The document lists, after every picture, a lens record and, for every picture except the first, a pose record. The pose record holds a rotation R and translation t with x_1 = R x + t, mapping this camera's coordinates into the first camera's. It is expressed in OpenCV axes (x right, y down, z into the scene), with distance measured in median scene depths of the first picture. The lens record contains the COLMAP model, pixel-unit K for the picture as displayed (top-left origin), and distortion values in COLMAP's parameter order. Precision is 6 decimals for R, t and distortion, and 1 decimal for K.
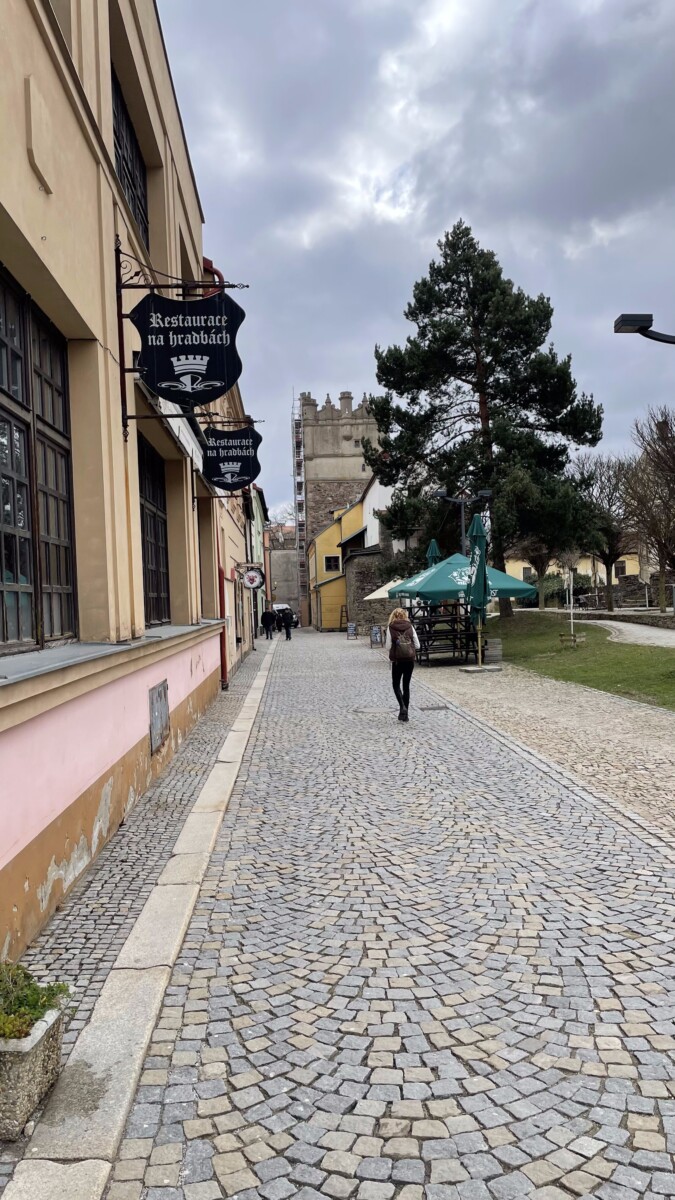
lens RADIAL K [[926.1, 0, 341.1], [0, 926.1, 609.0], [0, 0, 1]] dist [0.039597, -0.024927]
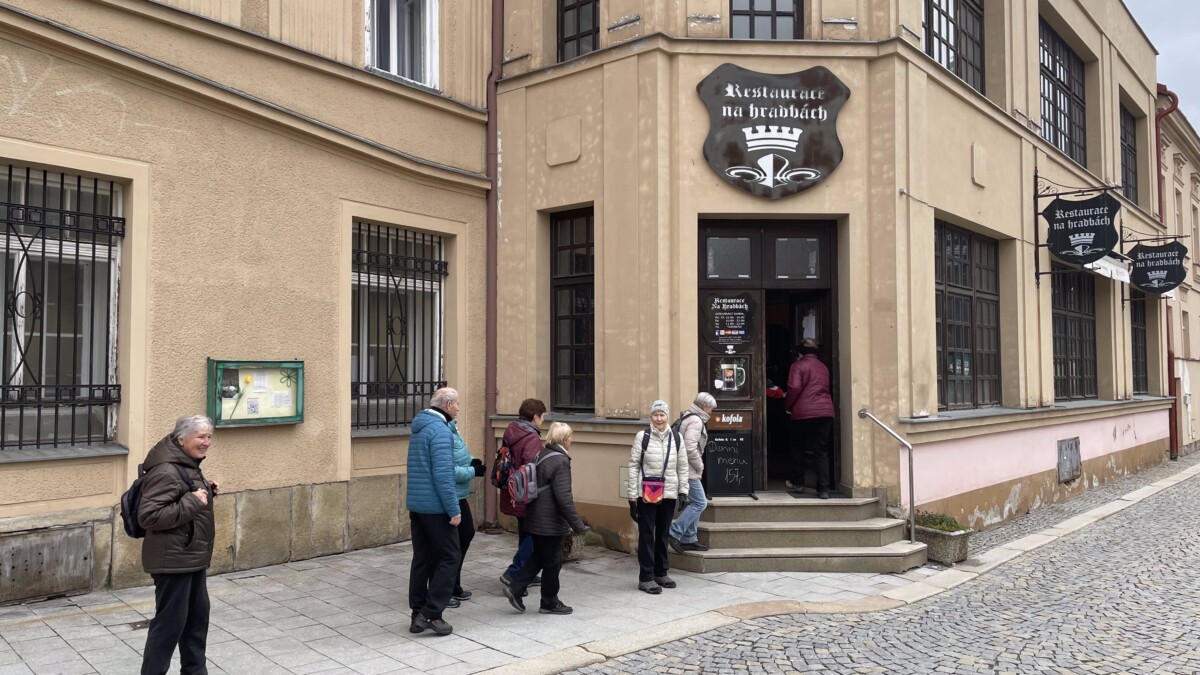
lens RADIAL K [[926.1, 0, 601.9], [0, 926.1, 342.0], [0, 0, 1]] dist [0.039597, -0.024927]
pose [[0.735034, 0.006351, -0.678001, 0.329373], [-0.028741, 0.999349, -0.021798, -0.024438], [0.677421, 0.035509, 0.734738, -0.759289]]
